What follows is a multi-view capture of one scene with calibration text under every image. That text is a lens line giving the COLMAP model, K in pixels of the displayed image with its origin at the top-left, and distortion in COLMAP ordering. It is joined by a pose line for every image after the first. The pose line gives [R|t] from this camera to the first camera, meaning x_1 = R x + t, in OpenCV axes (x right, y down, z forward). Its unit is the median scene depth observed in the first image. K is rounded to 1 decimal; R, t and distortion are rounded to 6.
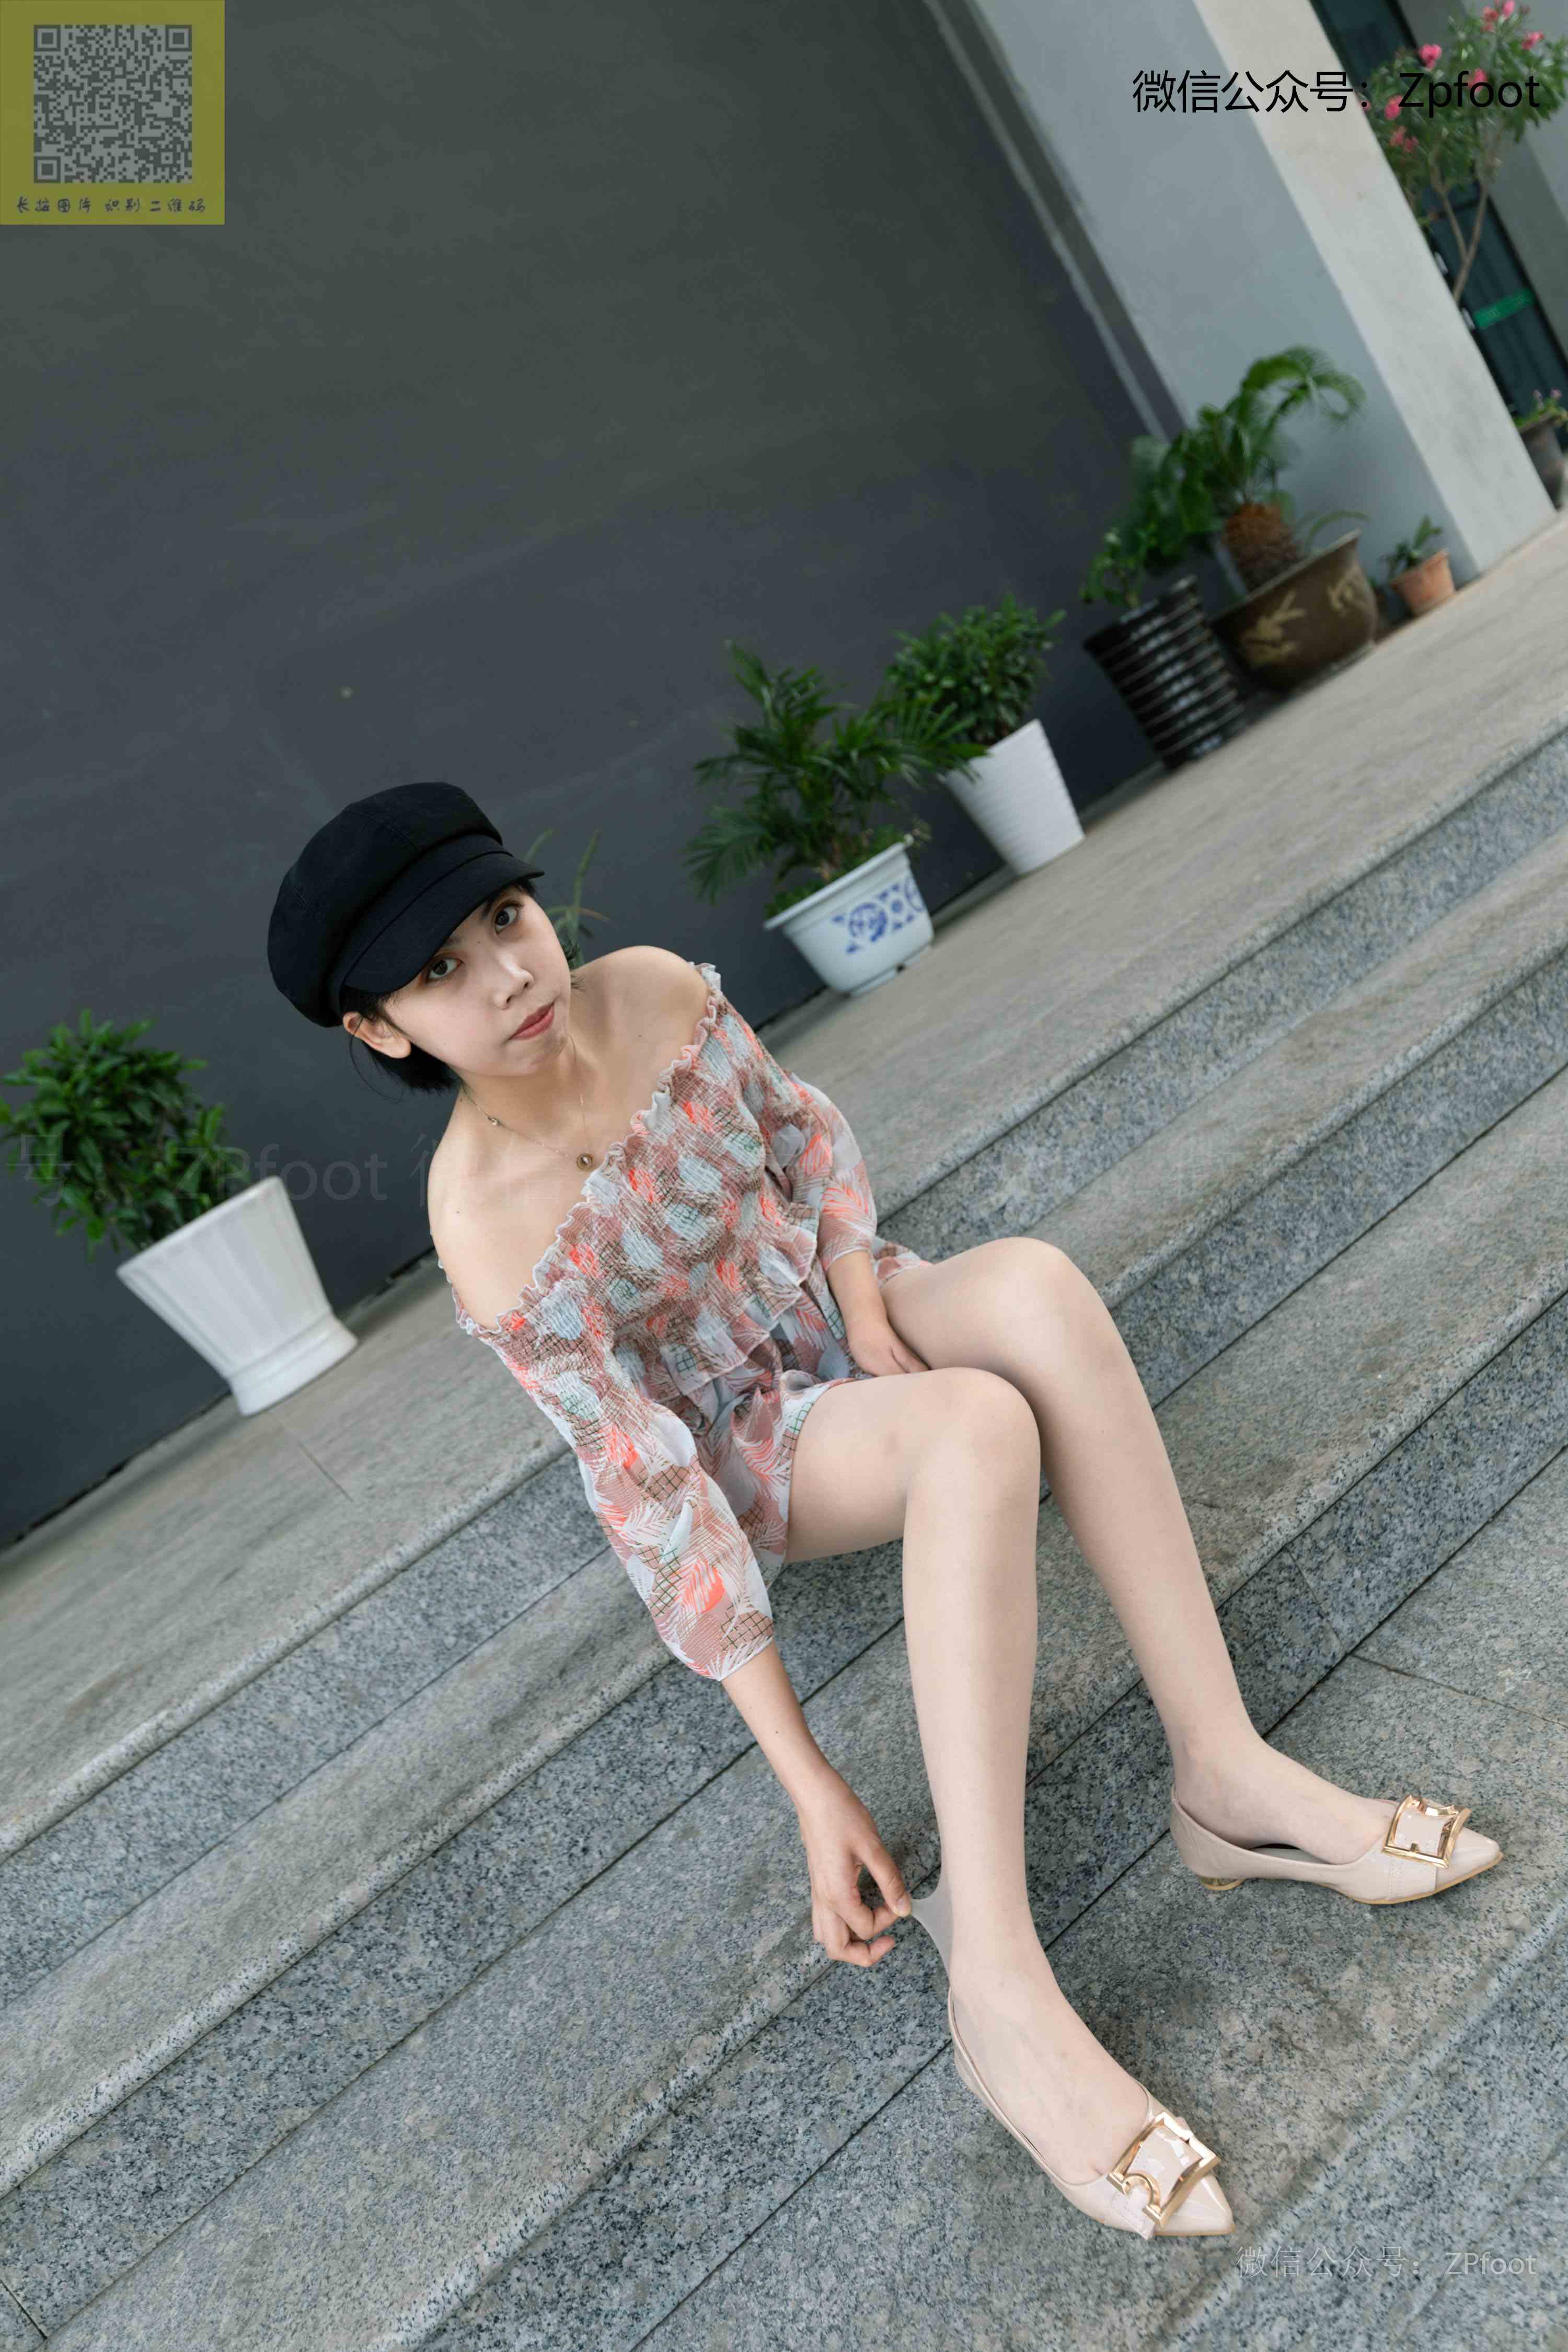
lens RADIAL K [[1618.2, 0, 779.9], [0, 1618.2, 1170.0], [0, 0, 1]] dist [0.001212, -0.000301]
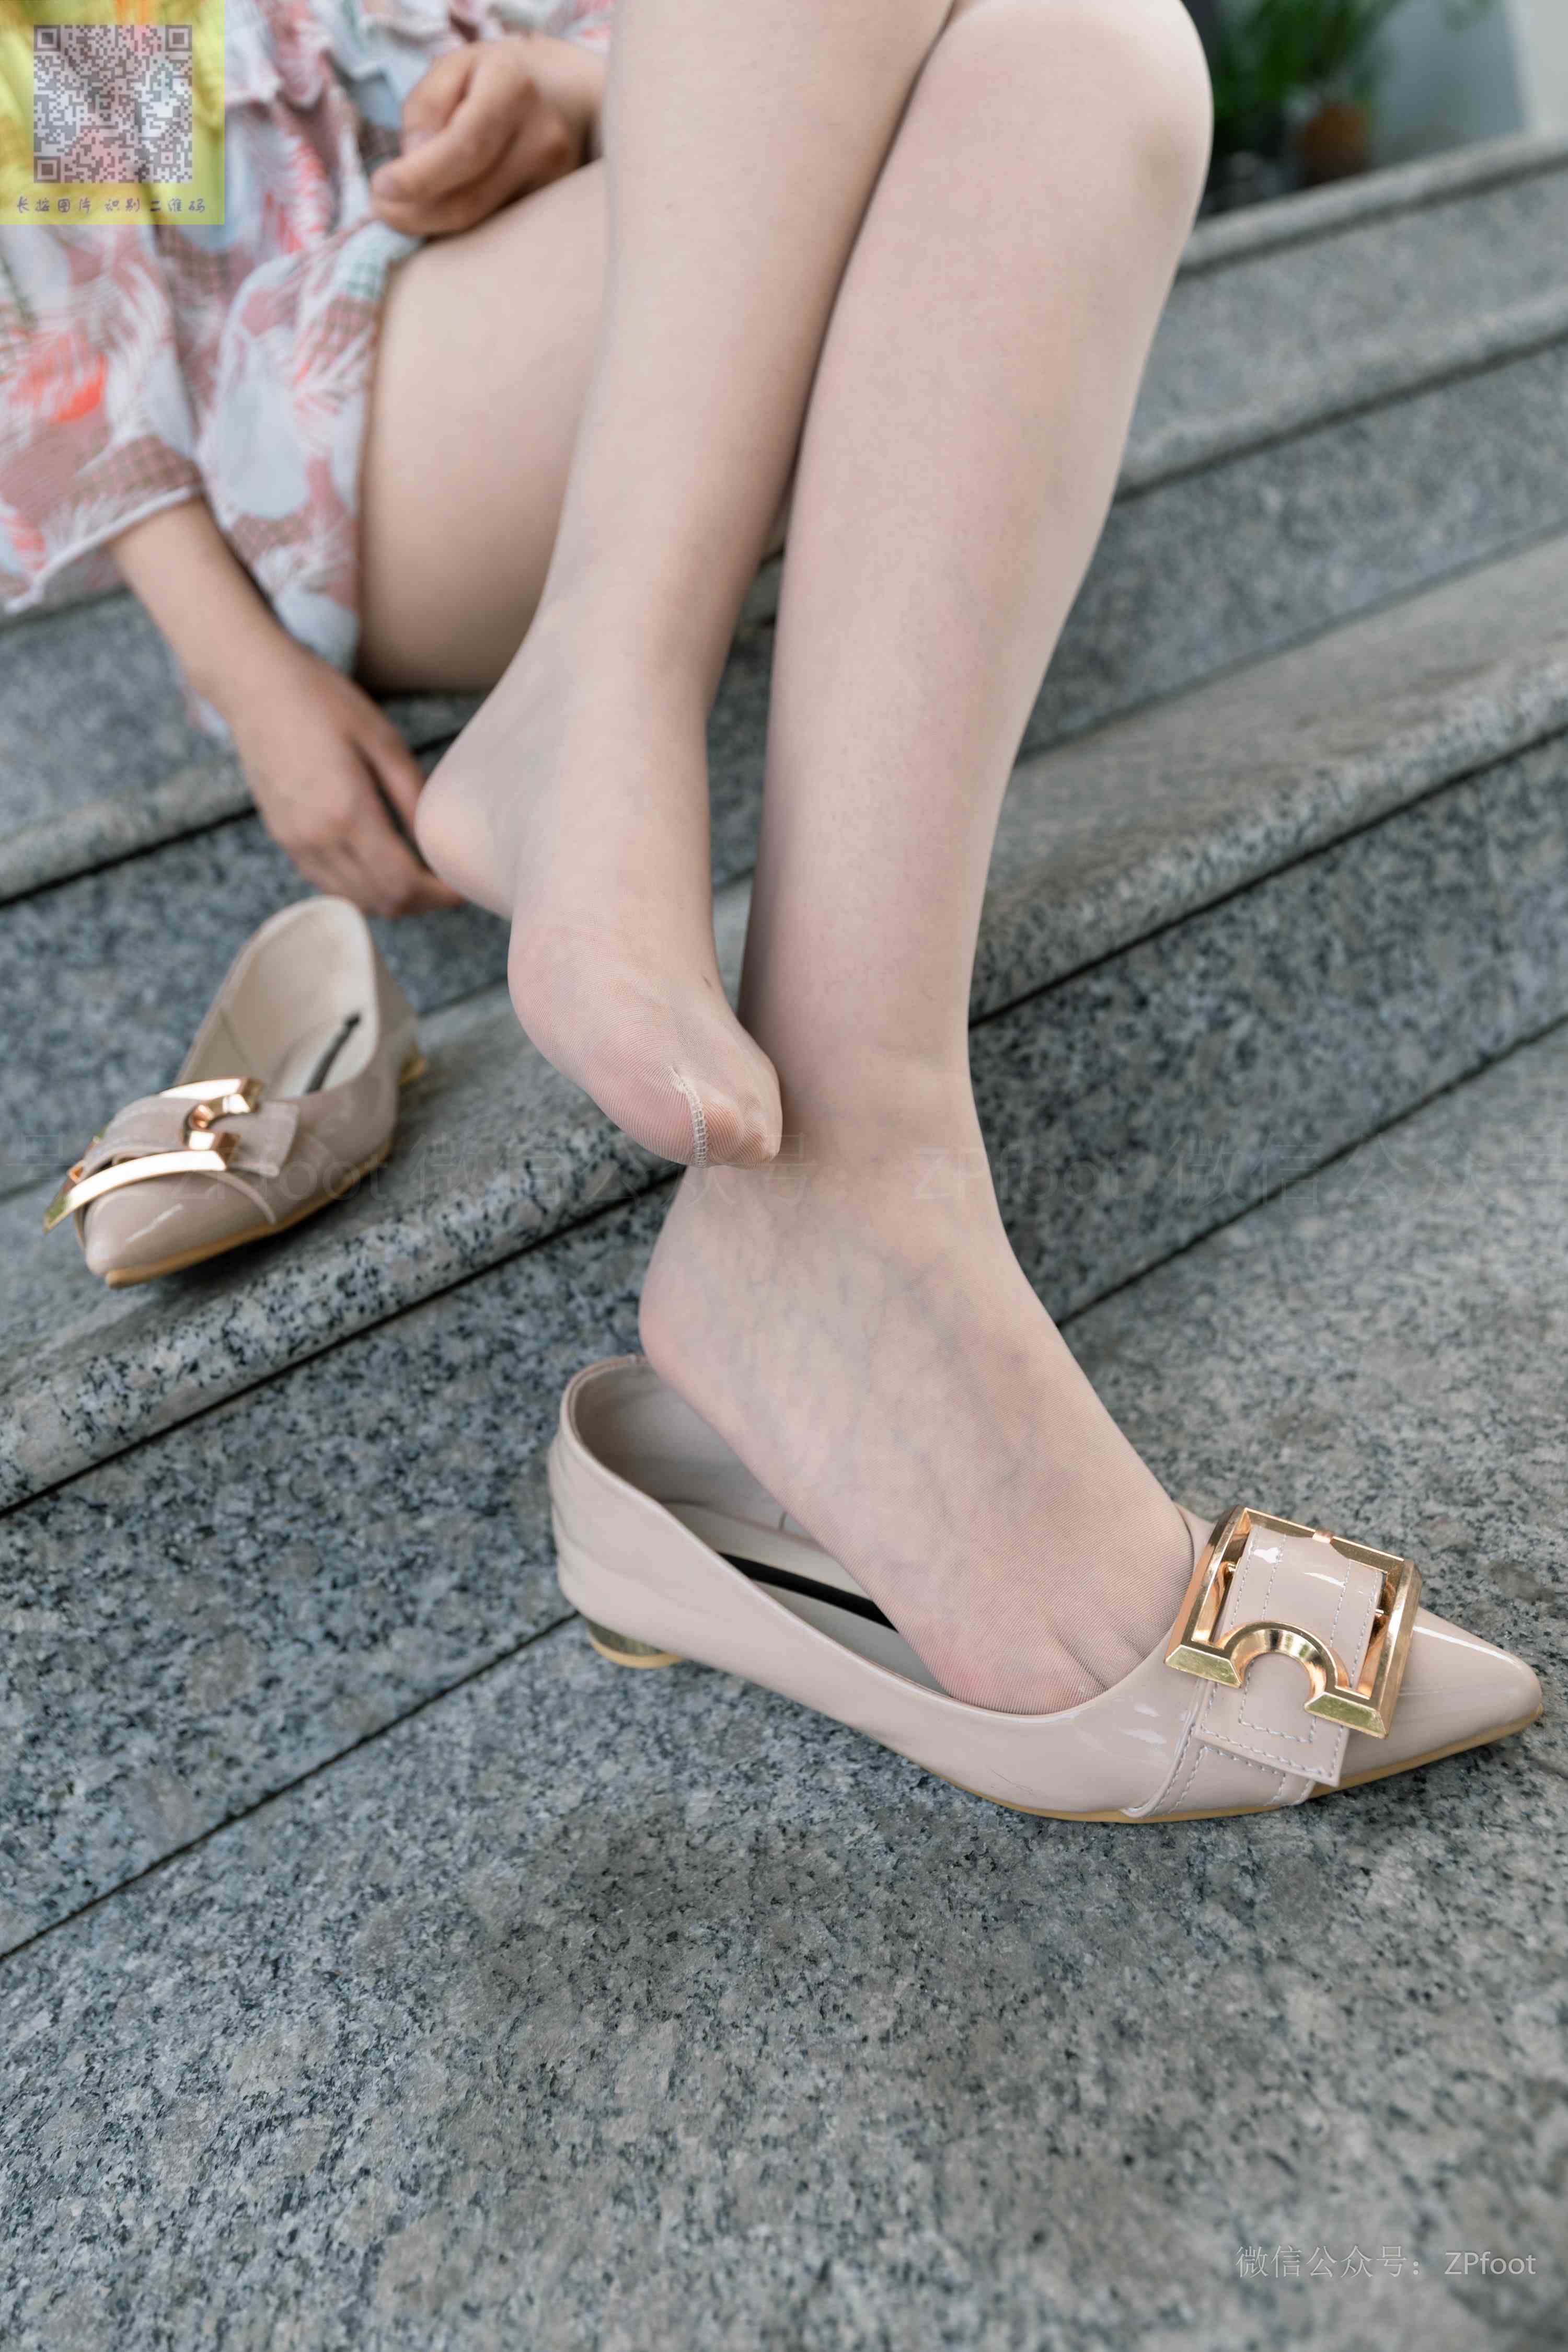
lens RADIAL K [[1521.9, 0, 780.7], [0, 1521.9, 1164.0], [0, 0, 1]] dist [-0.003682, -0.000463]
pose [[0.978149, 0.181575, 0.101267, 0.094448], [-0.193880, 0.972512, 0.128961, 0.321236], [-0.075068, -0.145776, 0.986465, 0.565600]]
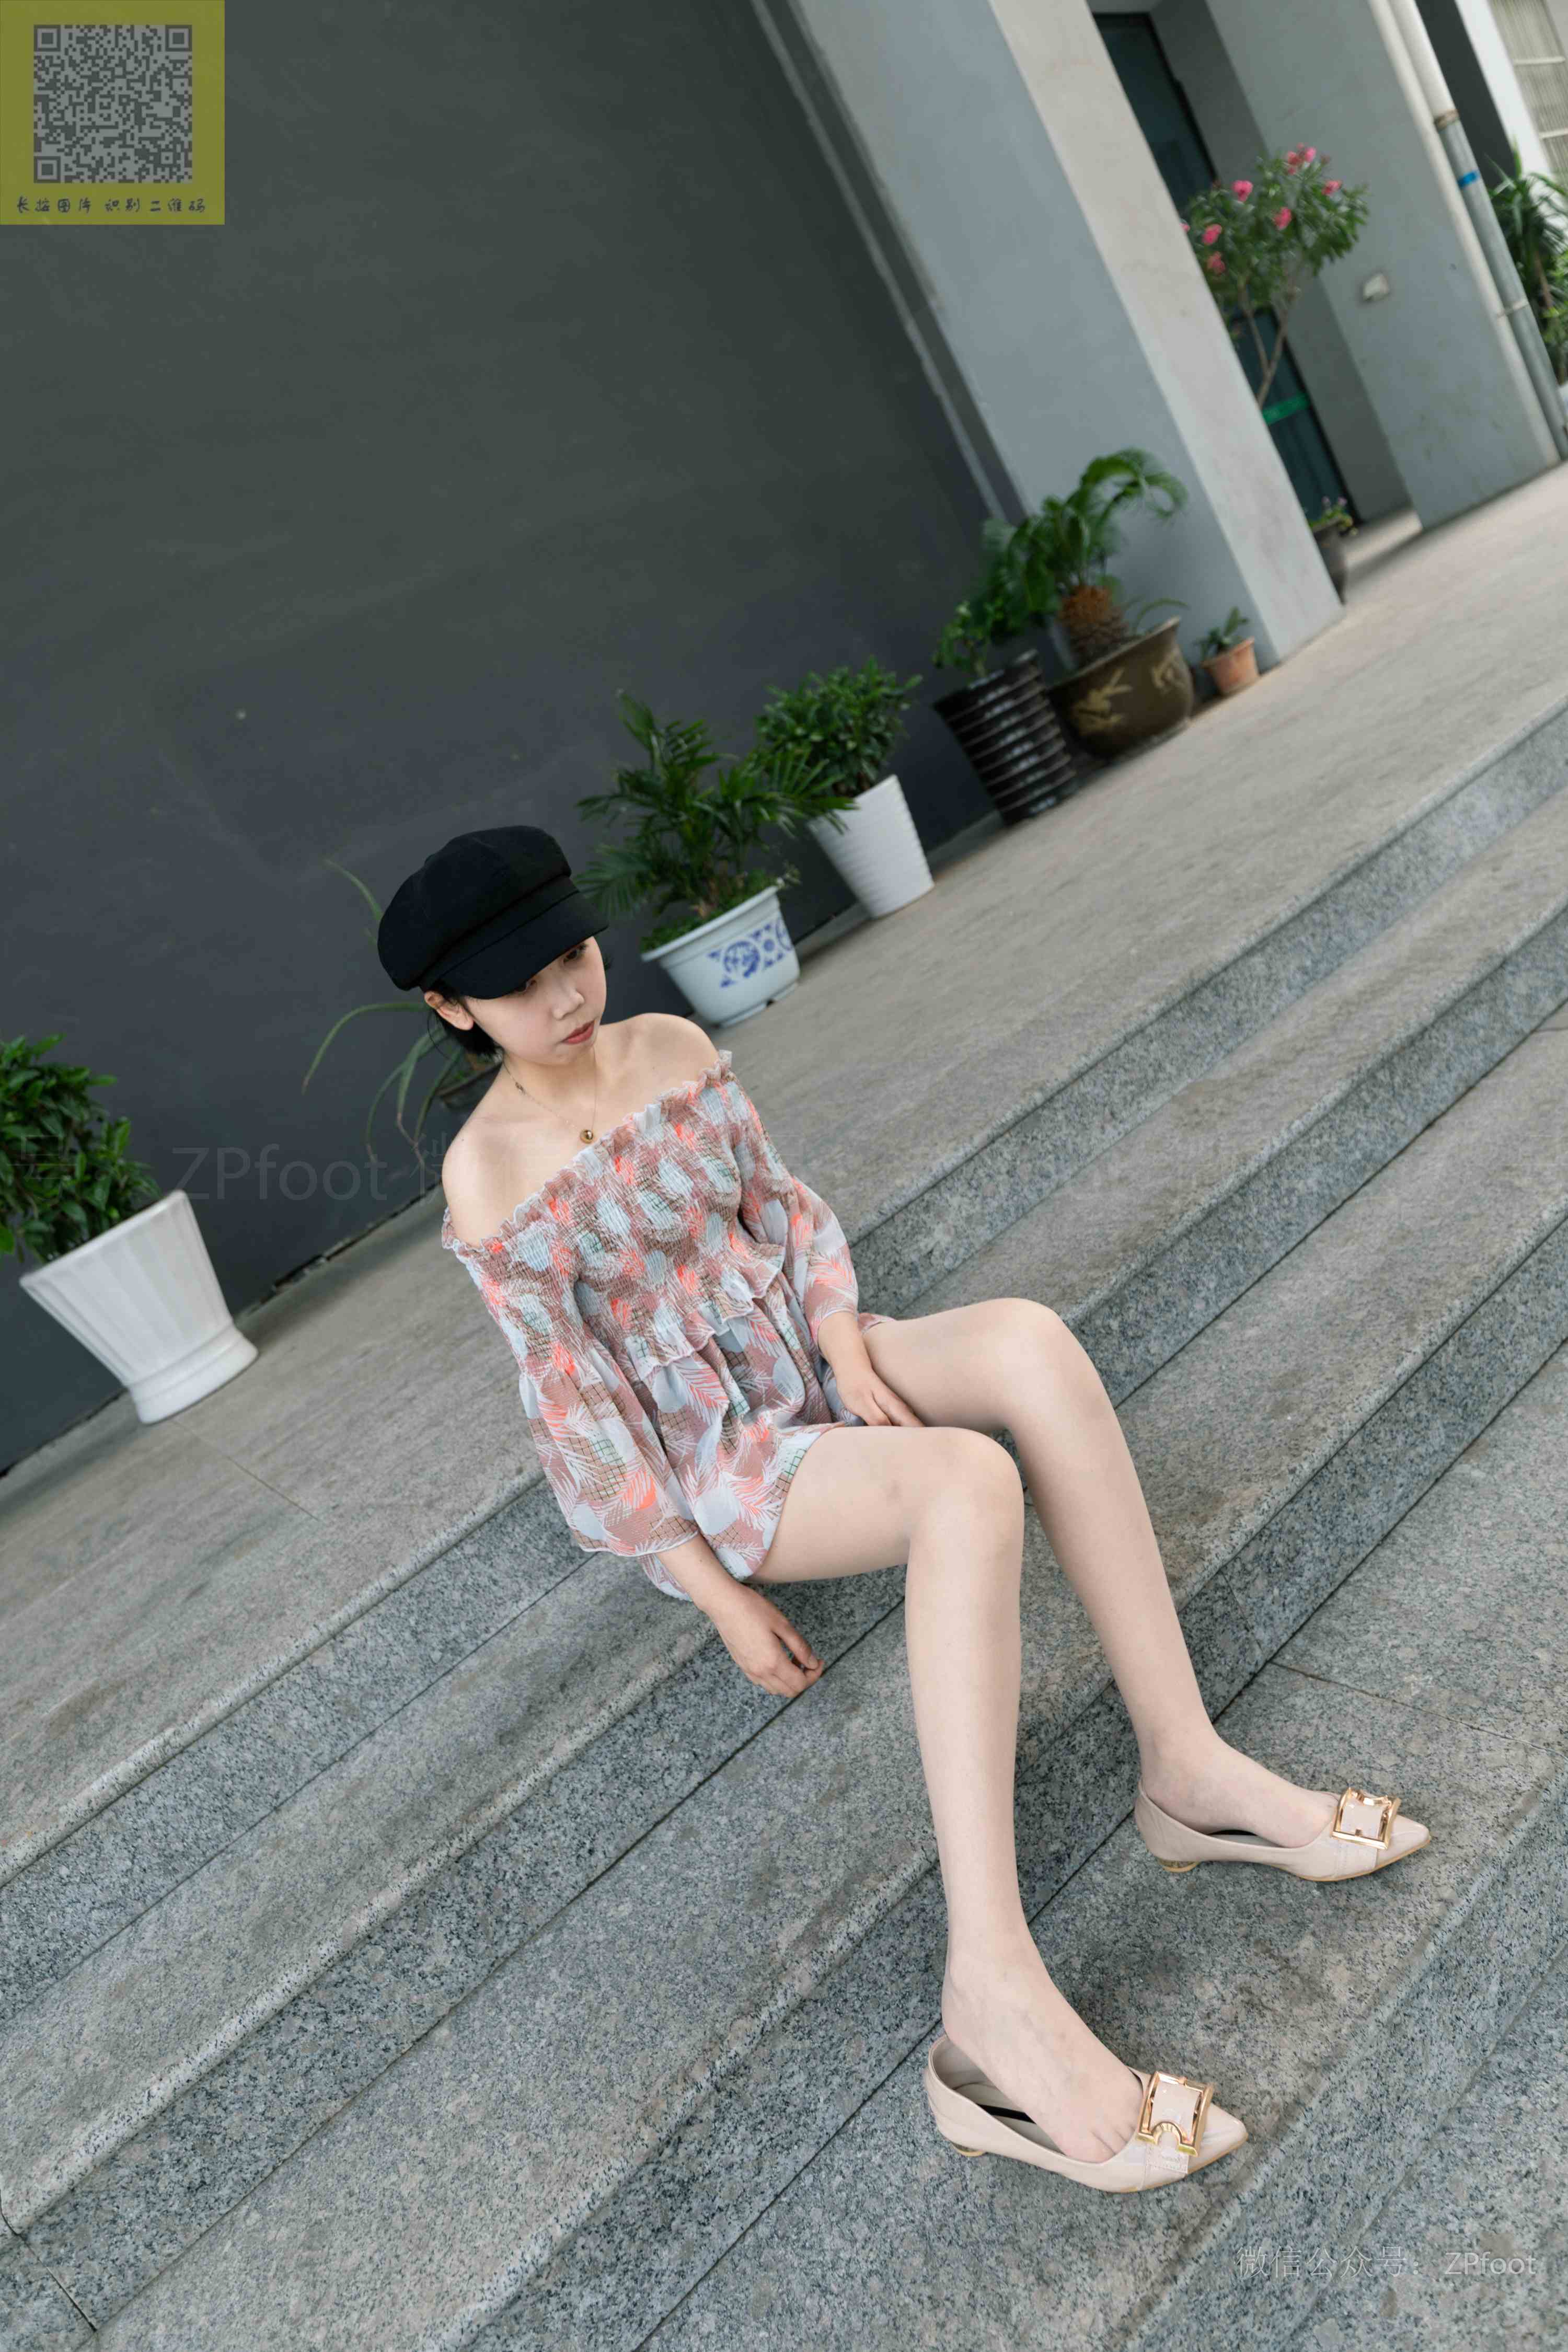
lens RADIAL K [[1548.7, 0, 774.6], [0, 1548.7, 1165.2], [0, 0, 1]] dist [-0.004046, 0.001102]
pose [[0.992001, 0.023995, 0.123931, -0.144296], [-0.023810, 0.999712, -0.002972, -0.043611], [-0.123967, -0.000003, 0.992286, -0.052363]]
